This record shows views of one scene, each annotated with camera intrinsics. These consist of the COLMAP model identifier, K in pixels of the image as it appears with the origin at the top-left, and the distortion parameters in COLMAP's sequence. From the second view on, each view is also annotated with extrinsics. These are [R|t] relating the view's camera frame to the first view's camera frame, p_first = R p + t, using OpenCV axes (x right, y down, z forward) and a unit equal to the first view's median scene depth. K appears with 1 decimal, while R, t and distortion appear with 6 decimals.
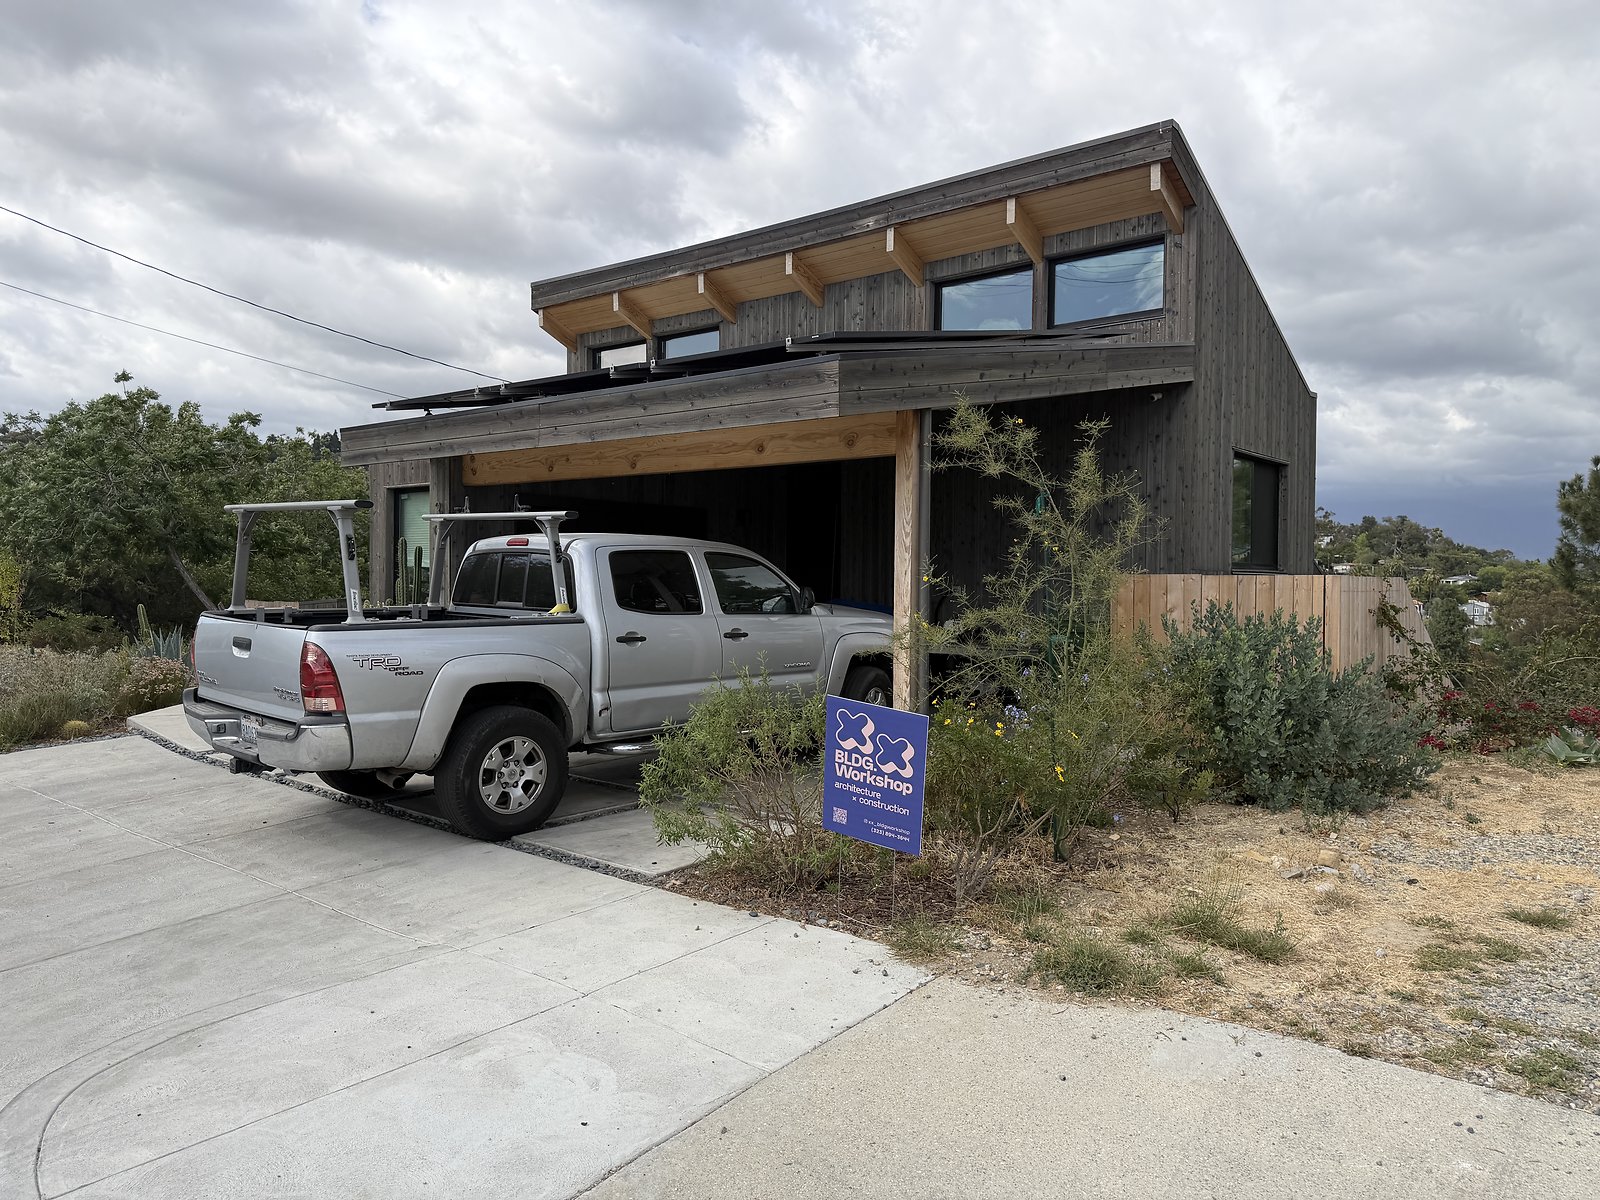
lens RADIAL K [[1129.6, 0, 810.5], [0, 1129.6, 605.6], [0, 0, 1]] dist [0.064181, -0.004892]
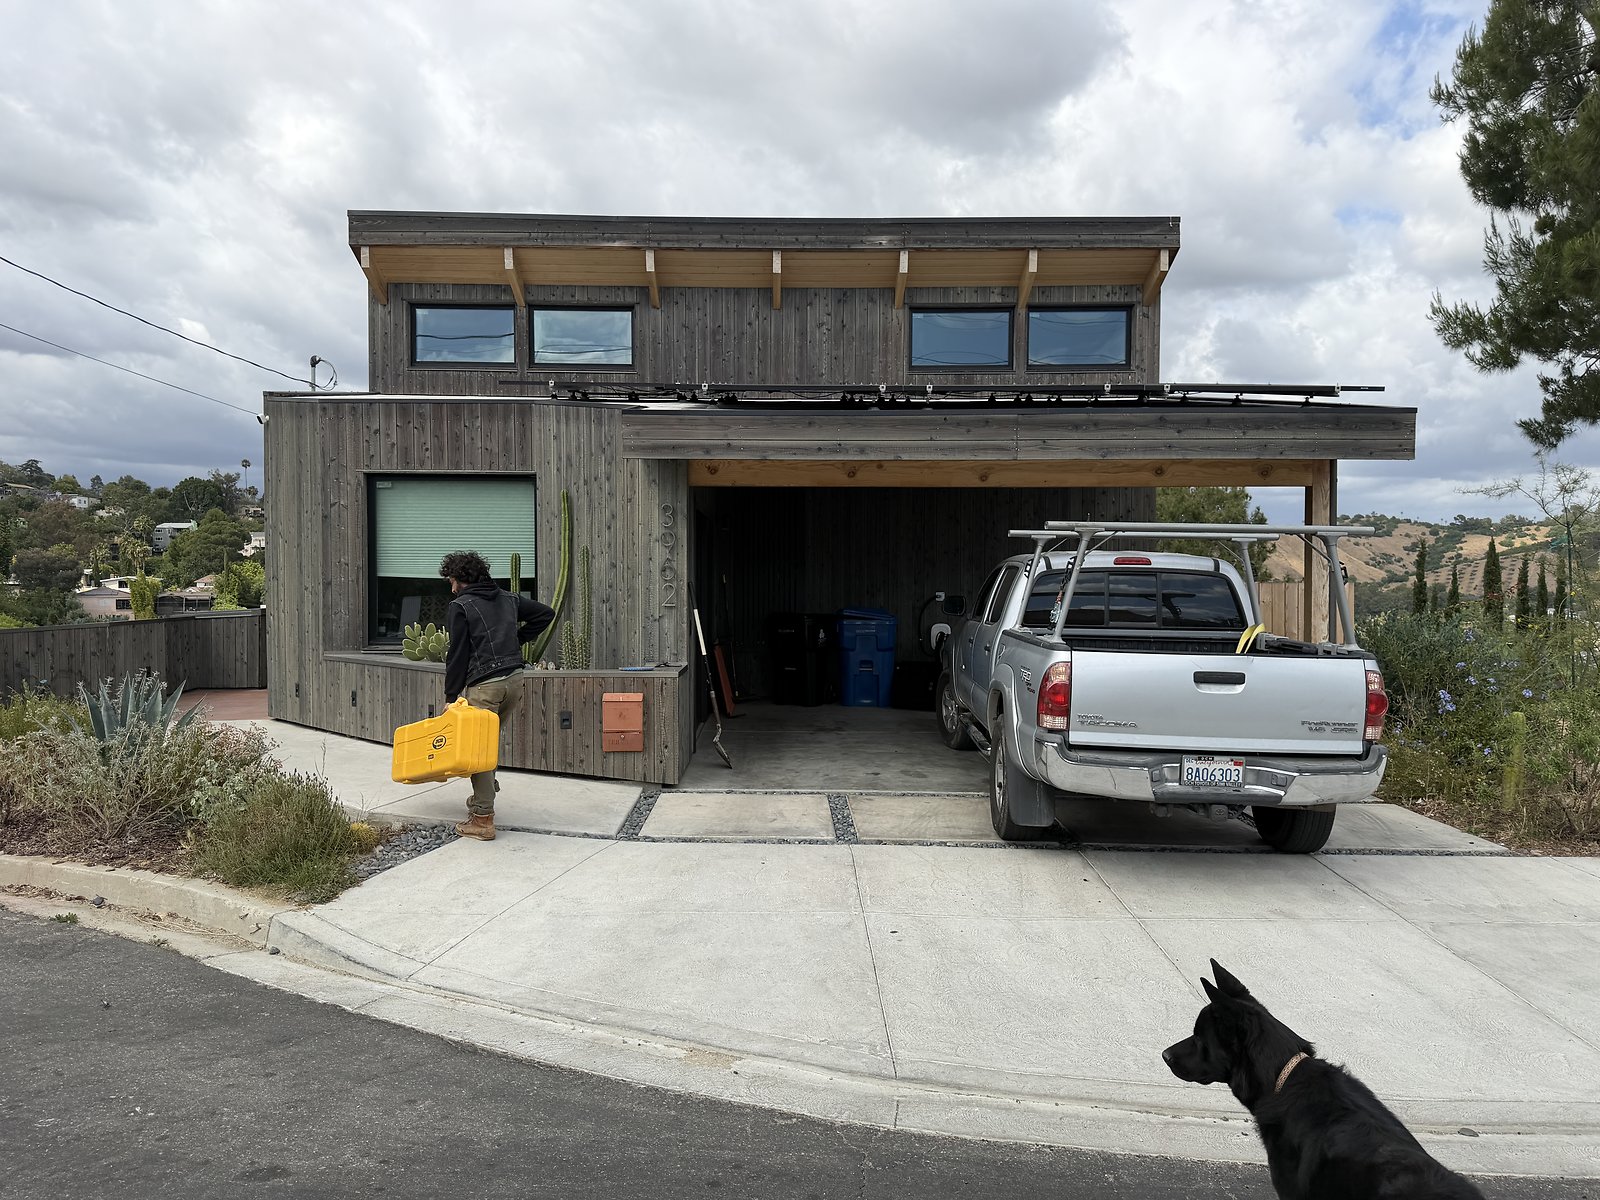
lens RADIAL K [[1129.6, 0, 810.5], [0, 1129.6, 605.6], [0, 0, 1]] dist [0.064181, -0.004892]
pose [[0.758274, -0.025975, 0.651419, -0.739423], [0.021862, 0.999657, 0.014412, -0.024631], [-0.651570, 0.003313, 0.758582, 0.286317]]
